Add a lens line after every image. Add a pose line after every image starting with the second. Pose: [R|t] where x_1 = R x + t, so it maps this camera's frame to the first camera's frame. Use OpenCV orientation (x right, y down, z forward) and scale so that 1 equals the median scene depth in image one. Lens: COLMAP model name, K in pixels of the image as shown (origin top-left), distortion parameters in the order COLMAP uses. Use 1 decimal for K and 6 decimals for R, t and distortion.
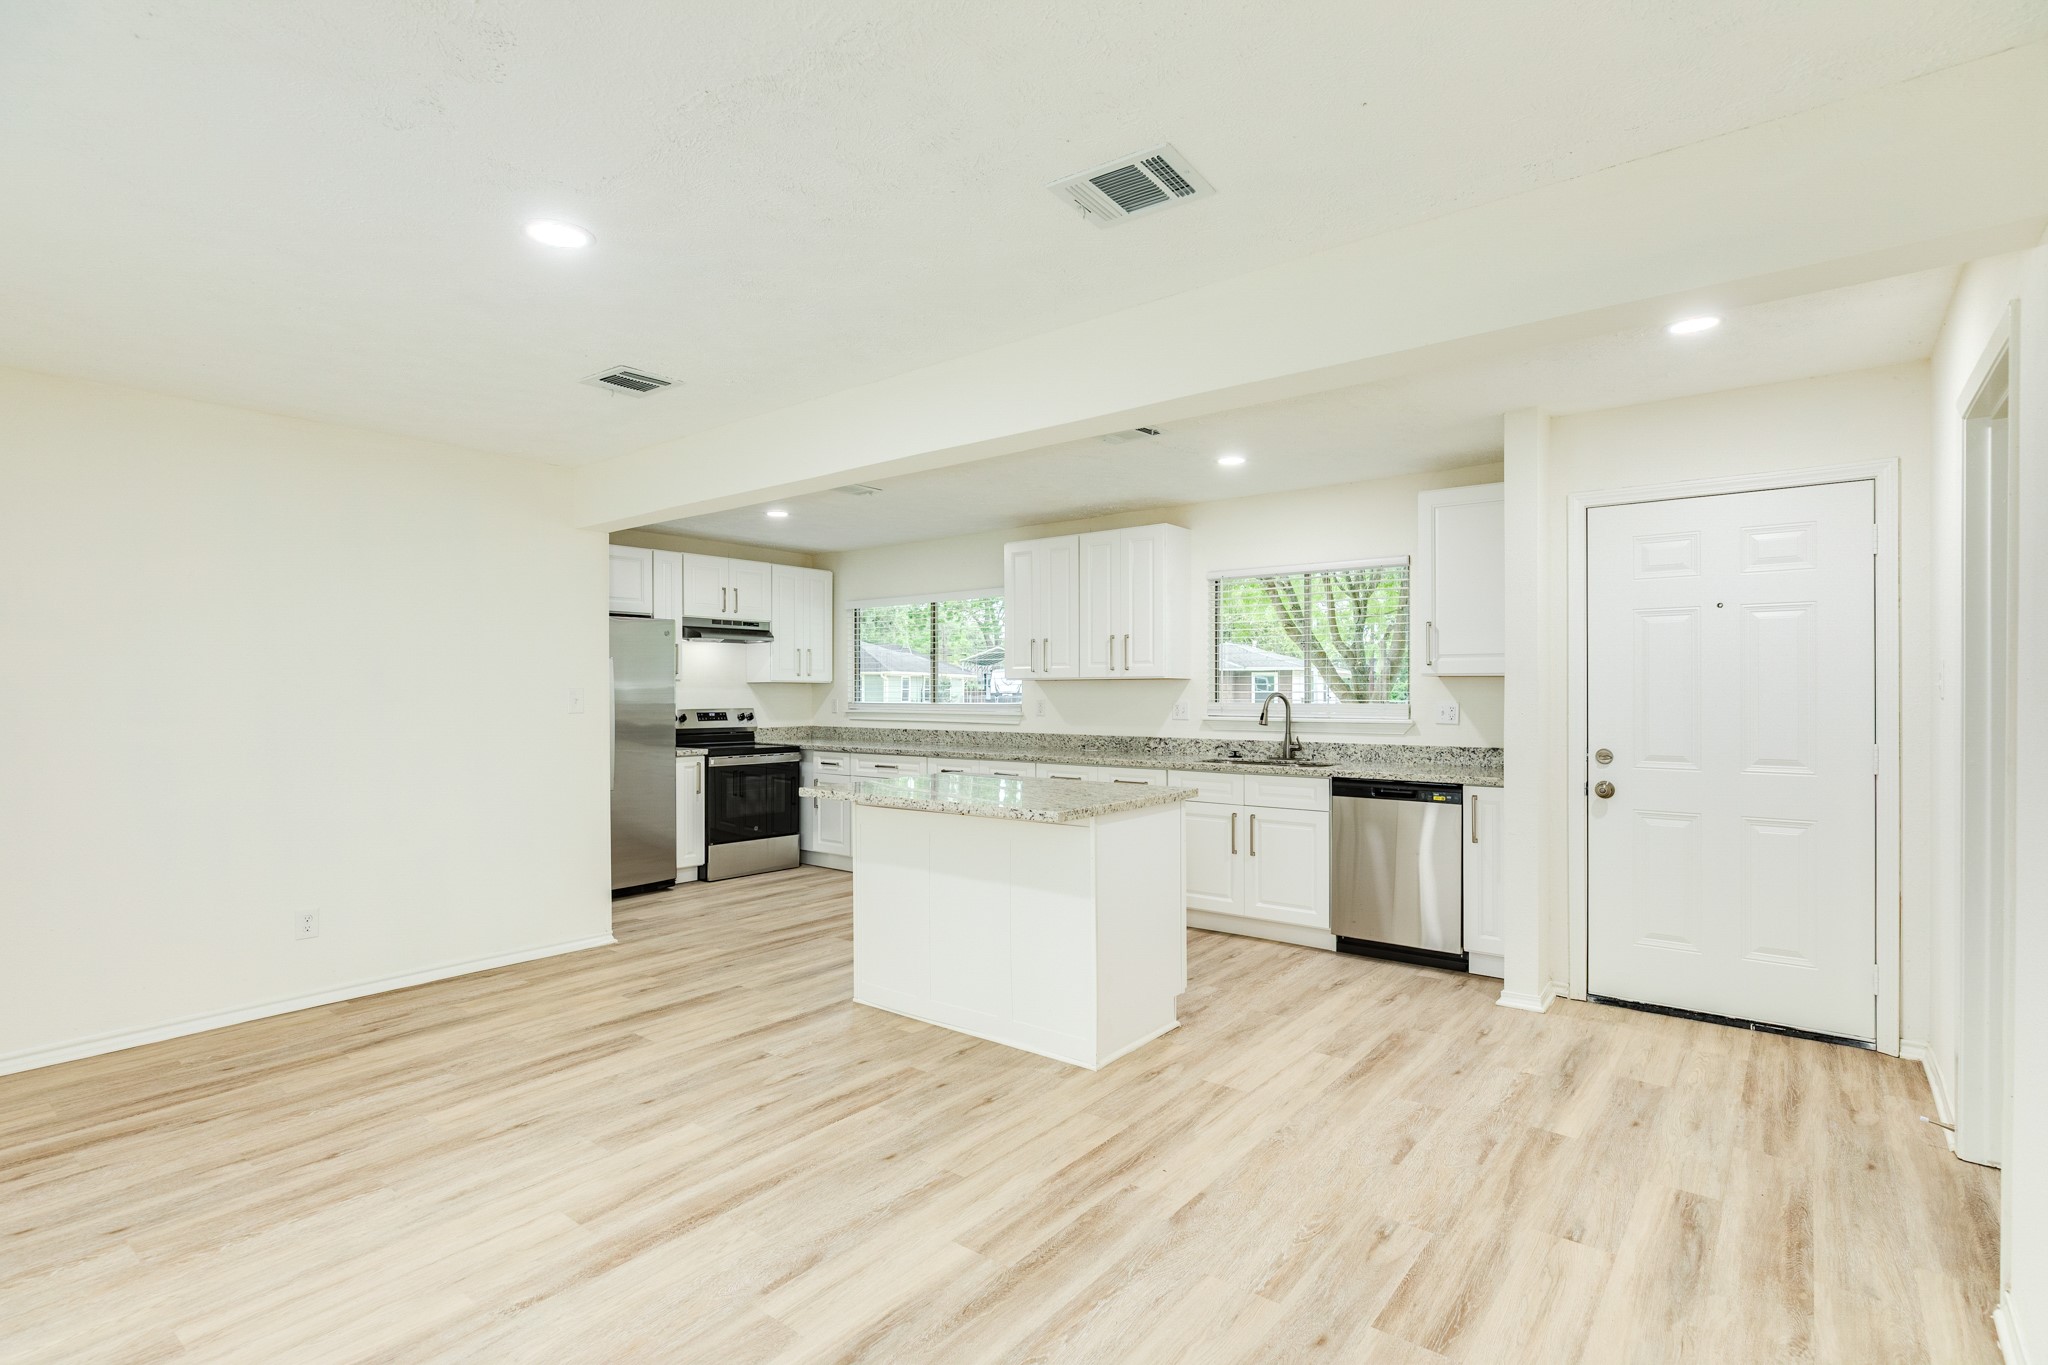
lens RADIAL K [[991.5, 0, 1019.7], [0, 991.5, 689.6], [0, 0, 1]] dist [-0.001085, -0.000660]
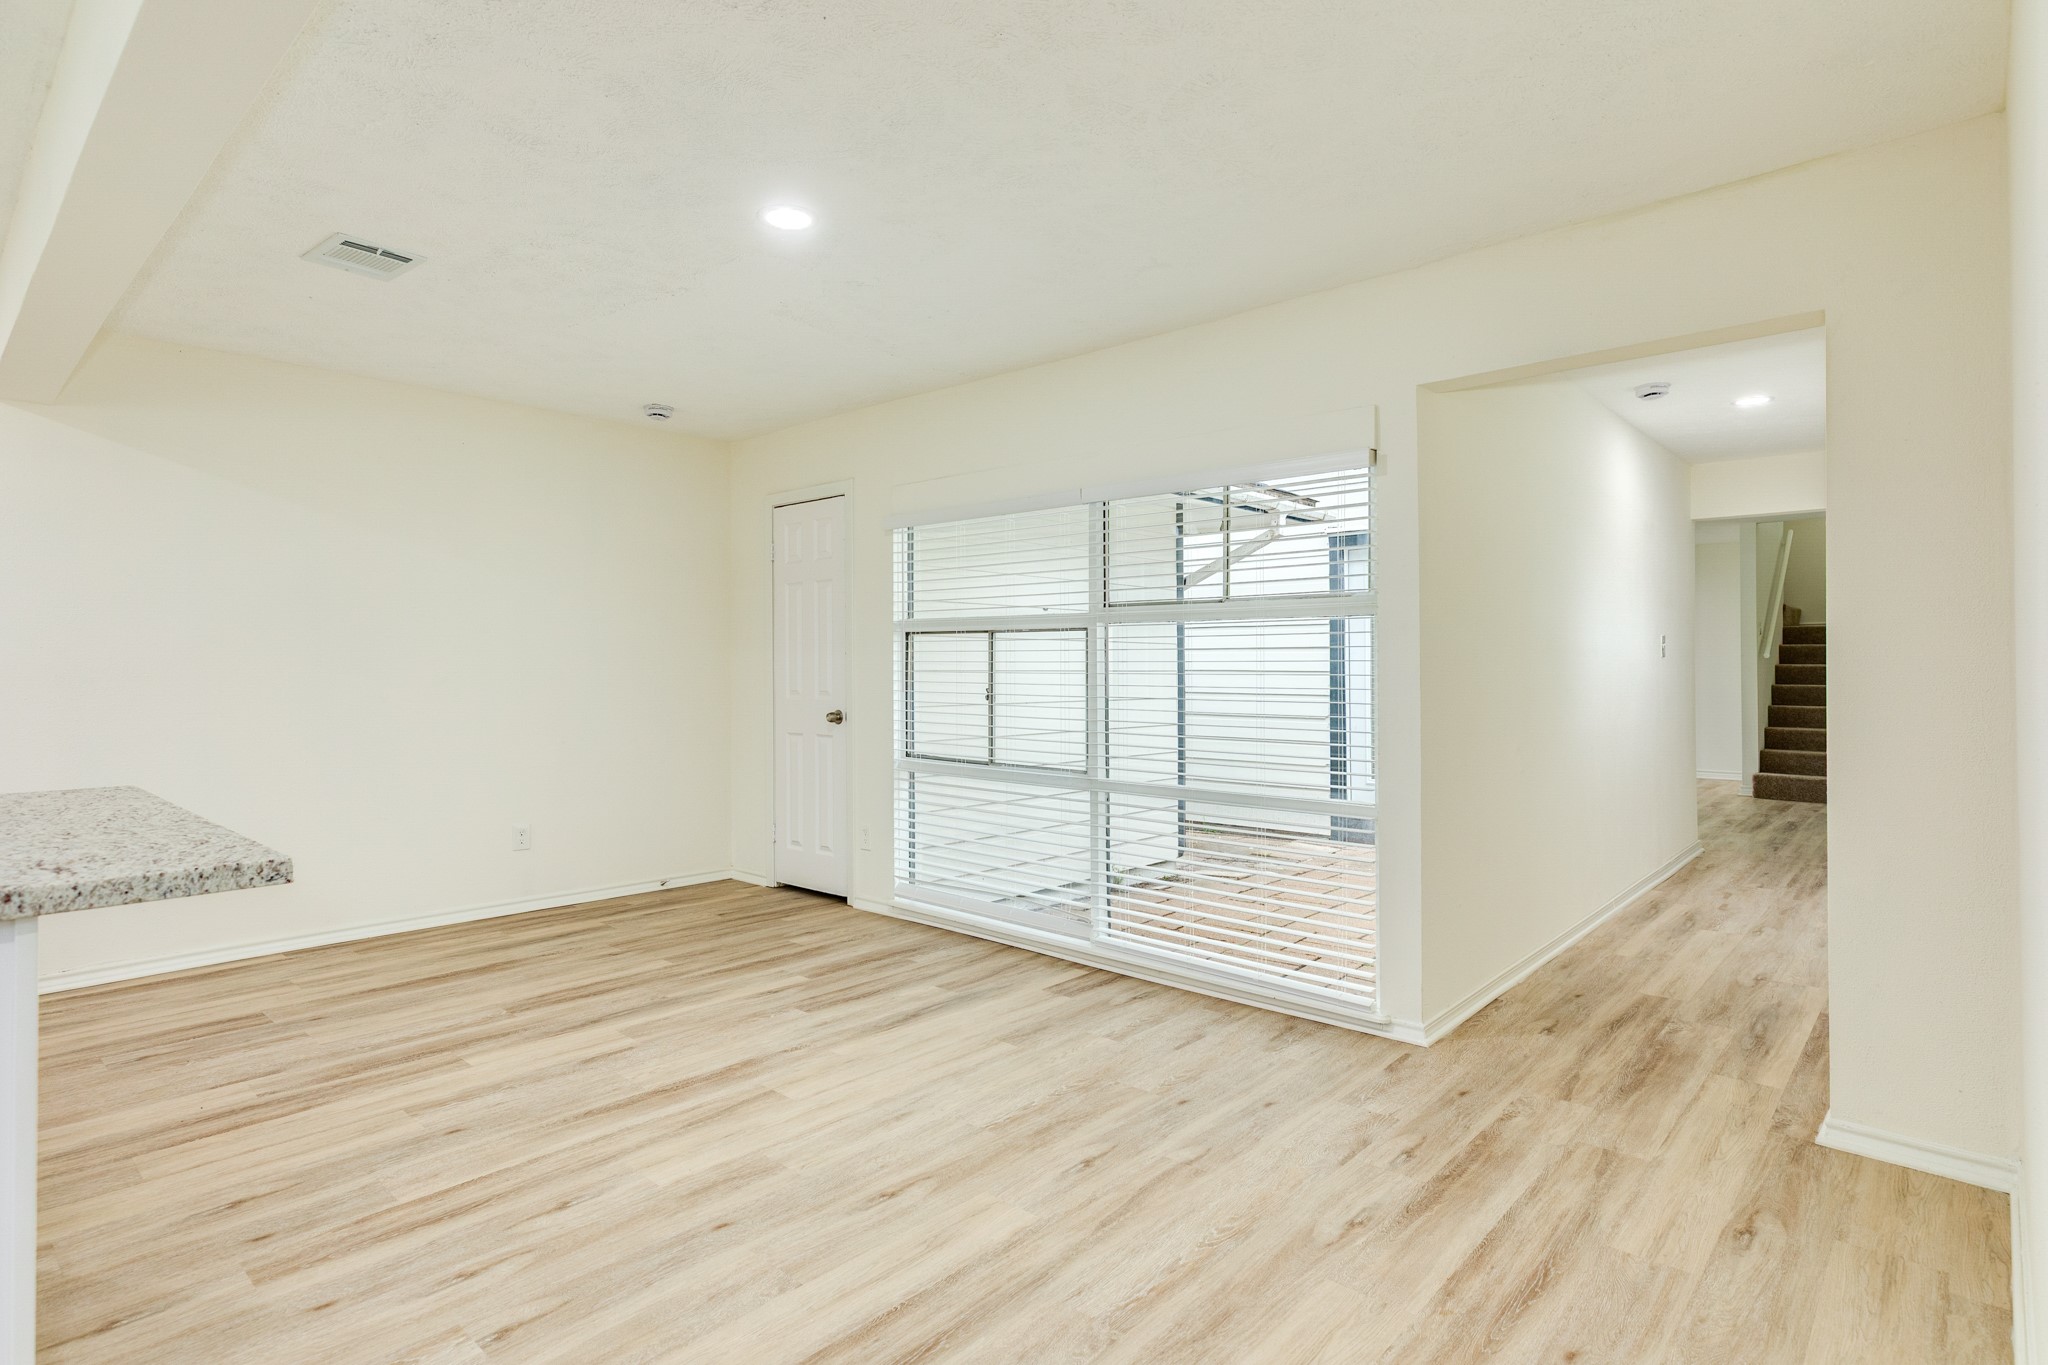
lens RADIAL K [[1053.3, 0, 1005.2], [0, 1053.3, 675.1], [0, 0, 1]] dist [-0.003608, 0.000600]
pose [[-0.997616, 0.004950, 0.068837, -0.397753], [0.005403, 0.999965, 0.006396, 0.030164], [-0.068803, 0.006753, -0.997607, 1.091356]]
